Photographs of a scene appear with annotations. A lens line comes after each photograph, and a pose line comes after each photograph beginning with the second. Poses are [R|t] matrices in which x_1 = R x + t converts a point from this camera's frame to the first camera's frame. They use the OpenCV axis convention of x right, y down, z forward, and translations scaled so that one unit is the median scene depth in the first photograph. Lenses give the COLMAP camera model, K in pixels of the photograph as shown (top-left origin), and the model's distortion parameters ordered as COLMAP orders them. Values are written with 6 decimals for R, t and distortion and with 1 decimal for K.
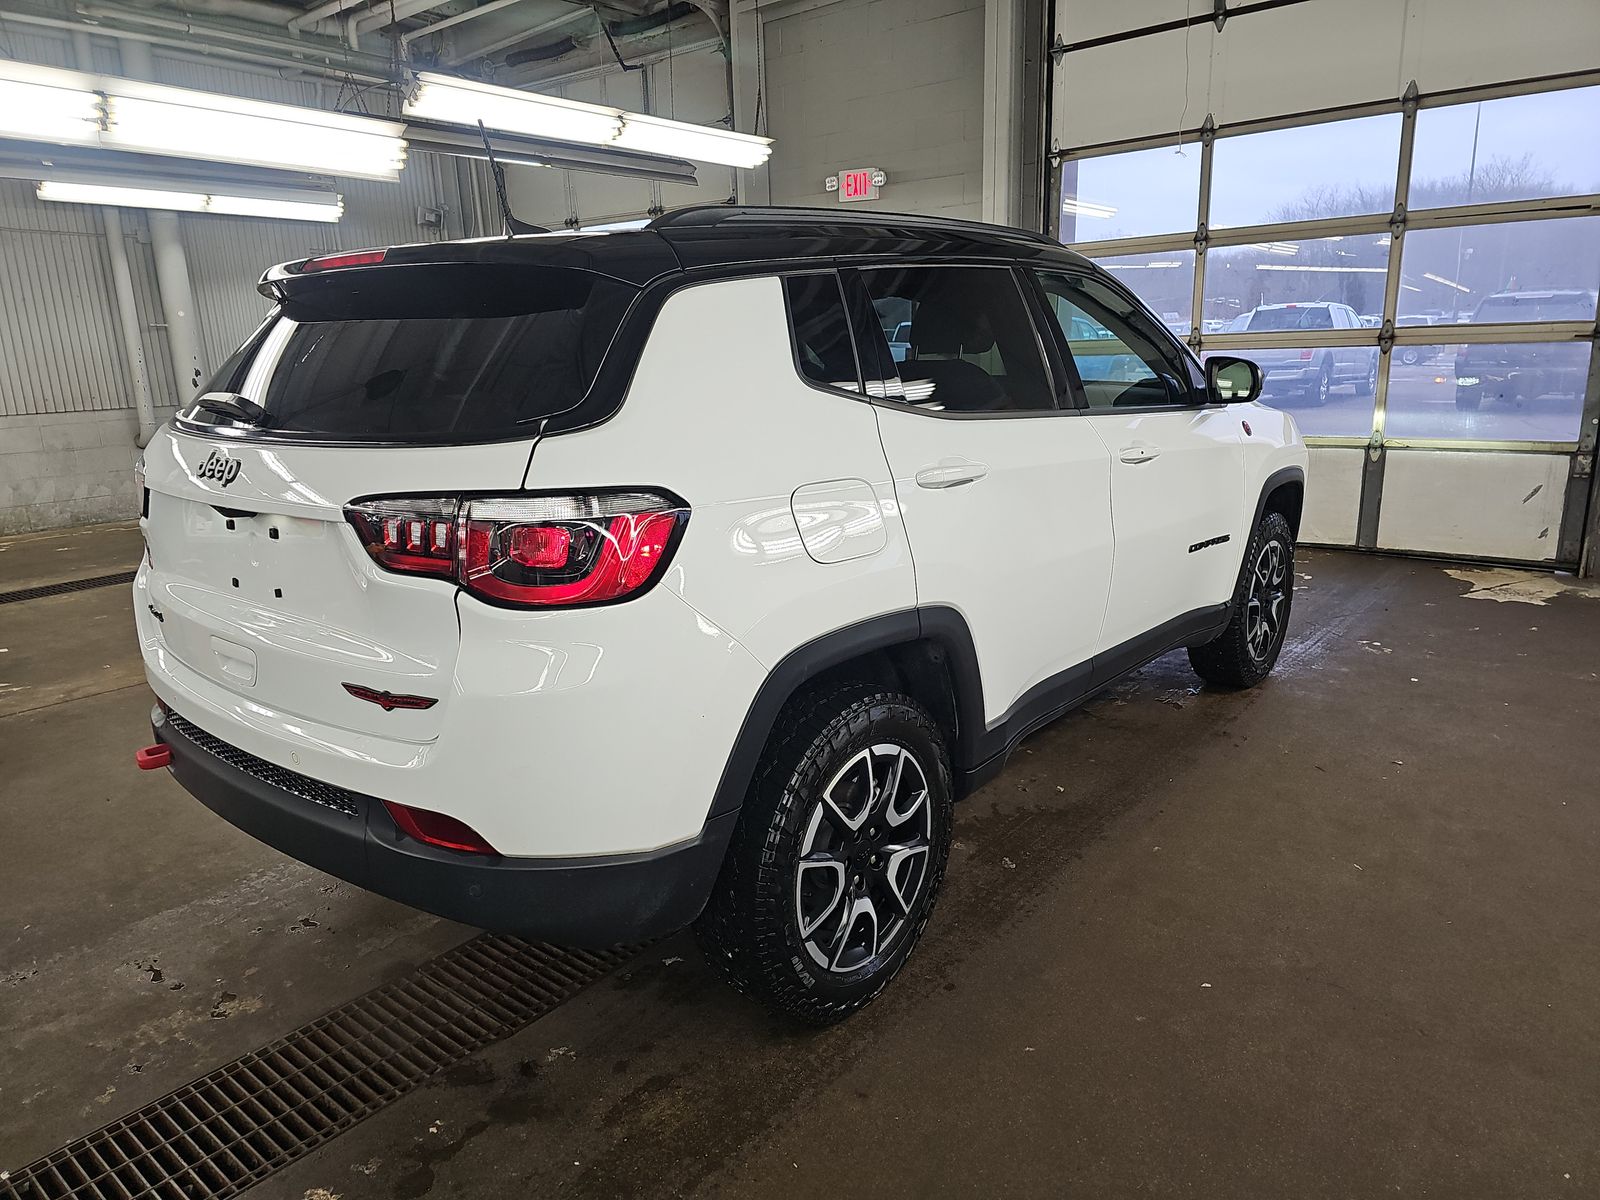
lens RADIAL K [[1059.8, 0, 808.8], [0, 1059.8, 623.8], [0, 0, 1]] dist [0.046179, -0.049838]
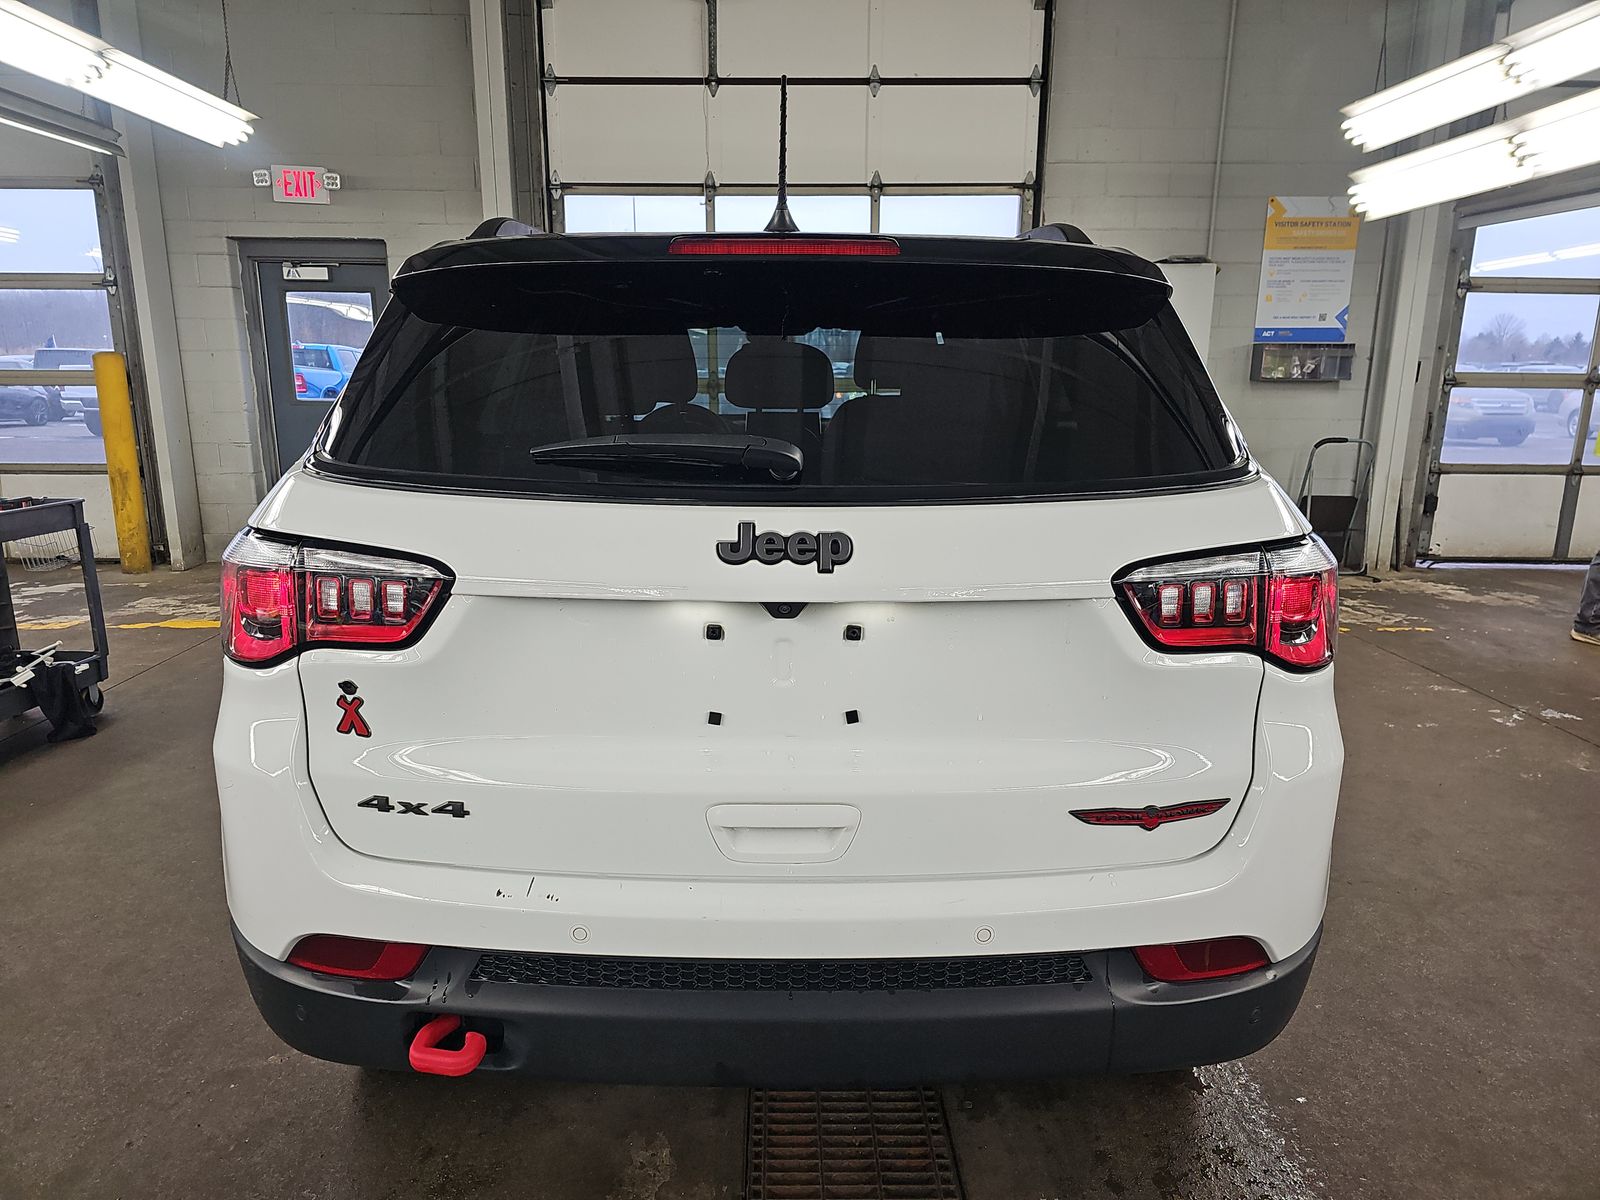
lens RADIAL K [[1059.8, 0, 808.8], [0, 1059.8, 623.8], [0, 0, 1]] dist [0.046179, -0.049838]
pose [[0.752563, -0.122701, 0.646988, -0.310027], [0.144066, 0.989365, 0.020058, -0.034799], [-0.642569, 0.078114, 0.762236, 0.159347]]
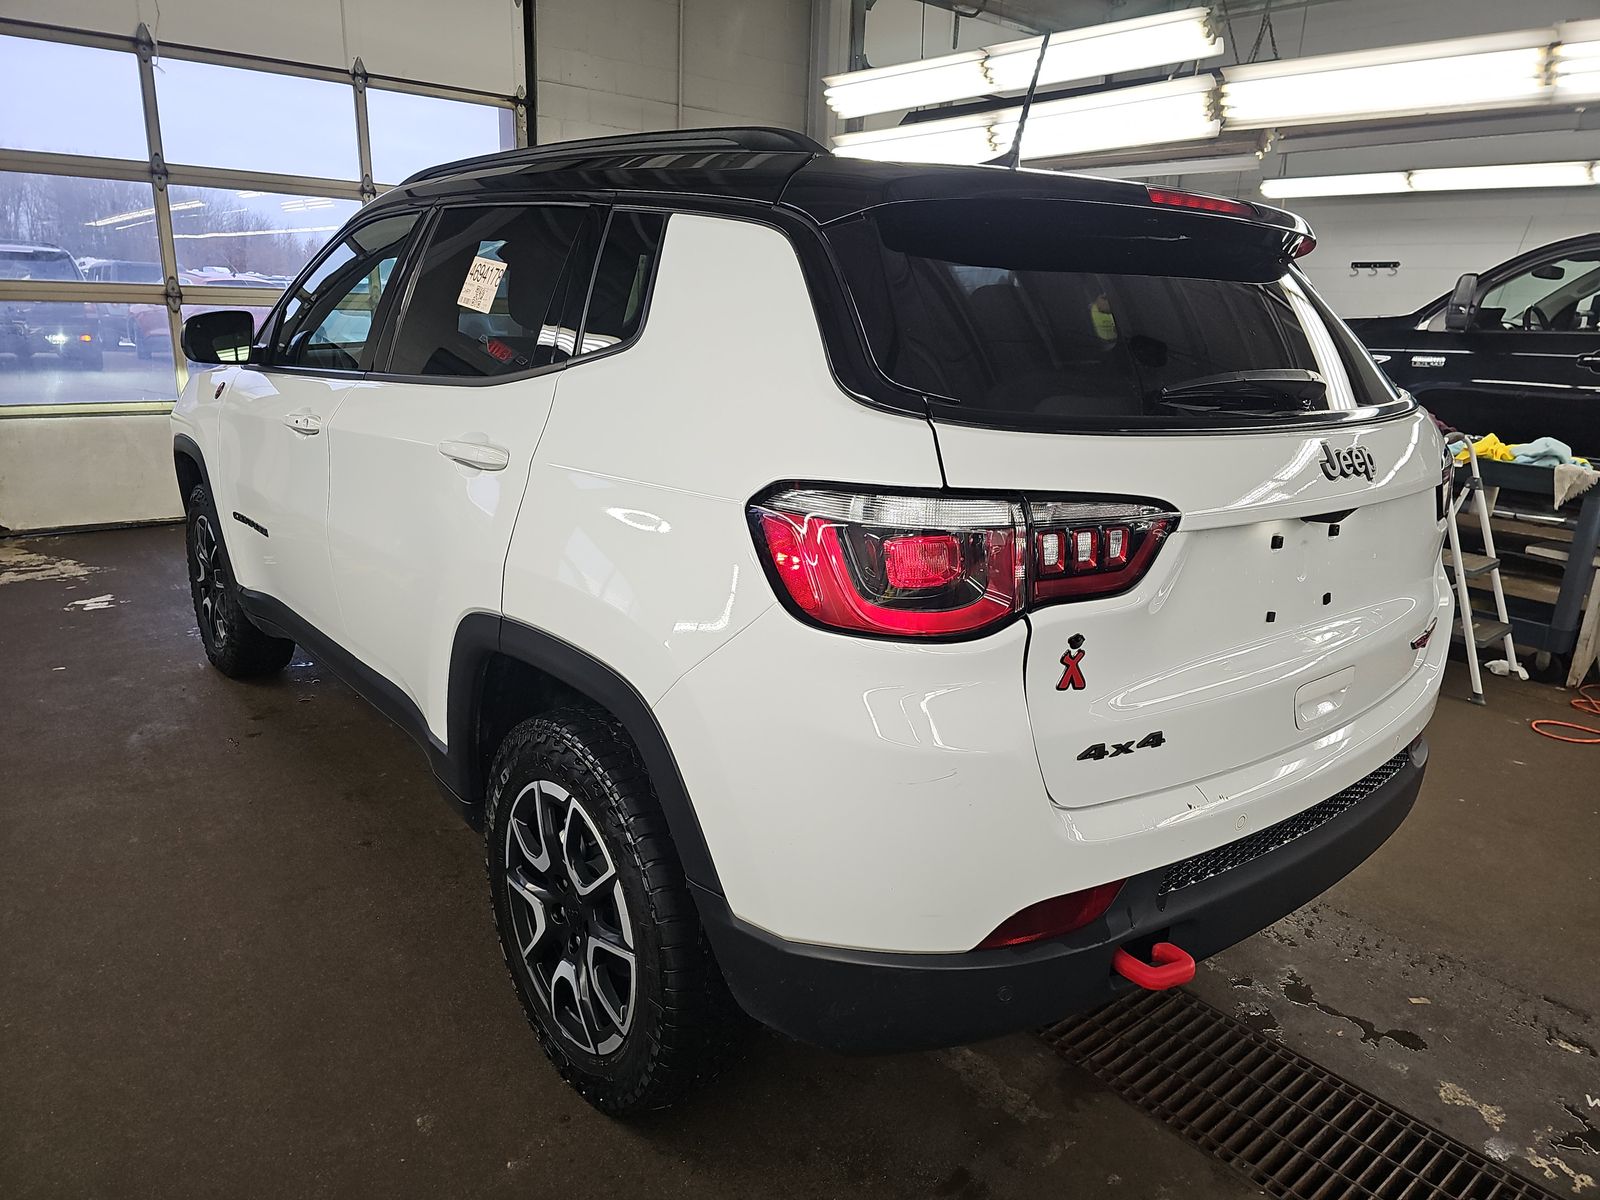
lens RADIAL K [[1060.1, 0, 800.0], [0, 1060.1, 600.0], [0, 0, 1]] dist [0.048233, -0.043451]
pose [[0.173132, -0.228839, 0.957945, -0.463142], [0.212275, 0.958443, 0.190593, -0.095567], [-0.961751, 0.170350, 0.214514, 0.411699]]
